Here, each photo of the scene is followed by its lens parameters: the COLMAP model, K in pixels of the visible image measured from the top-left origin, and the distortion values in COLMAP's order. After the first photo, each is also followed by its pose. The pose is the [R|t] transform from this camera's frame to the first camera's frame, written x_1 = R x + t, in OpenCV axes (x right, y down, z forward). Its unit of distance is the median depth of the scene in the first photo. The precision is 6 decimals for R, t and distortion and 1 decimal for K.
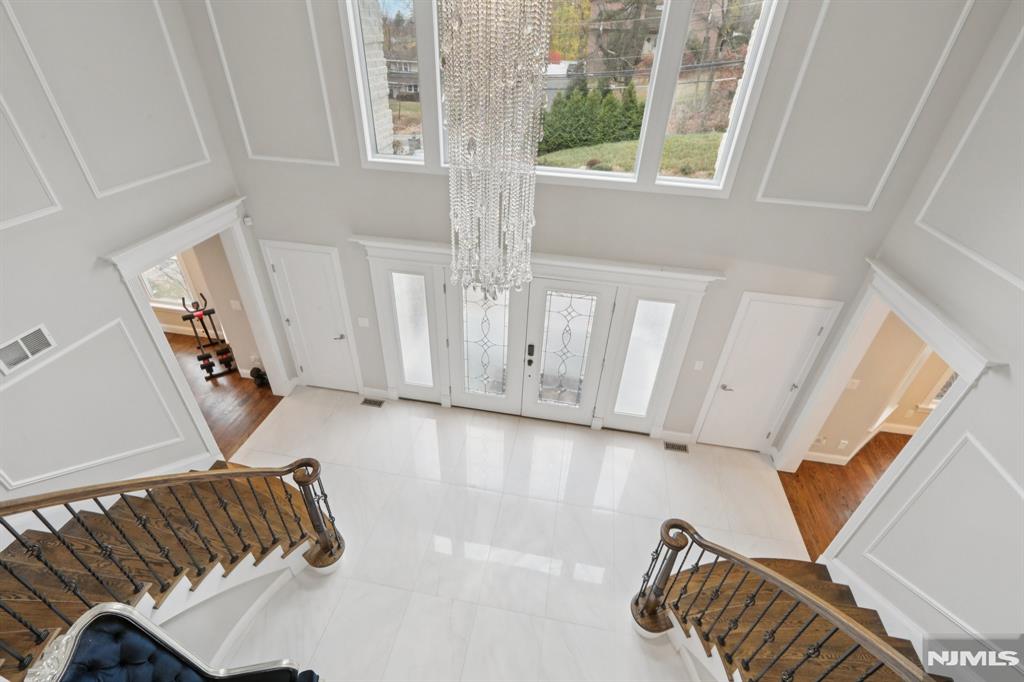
lens RADIAL K [[473.7, 0, 523.2], [0, 473.7, 330.7], [0, 0, 1]] dist [0.001058, 0.000461]
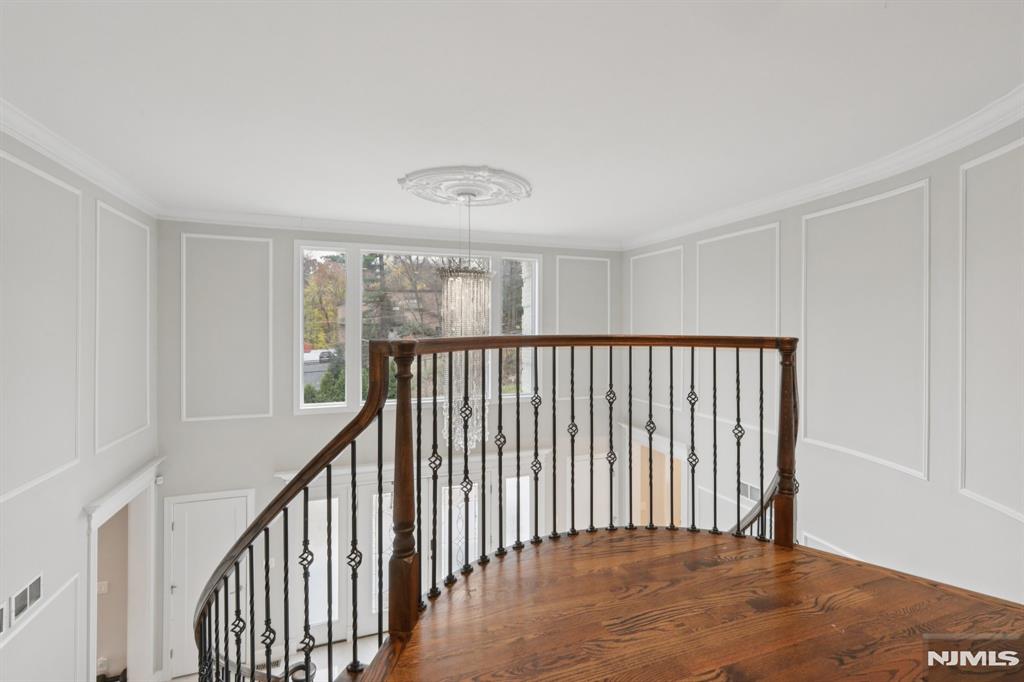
lens RADIAL K [[473.7, 0, 523.2], [0, 473.7, 330.7], [0, 0, 1]] dist [0.001058, 0.000461]
pose [[0.867607, -0.037186, 0.495858, -0.396296], [0.290909, 0.846696, -0.445509, 0.210028], [-0.403274, 0.530777, 0.745417, -0.331292]]
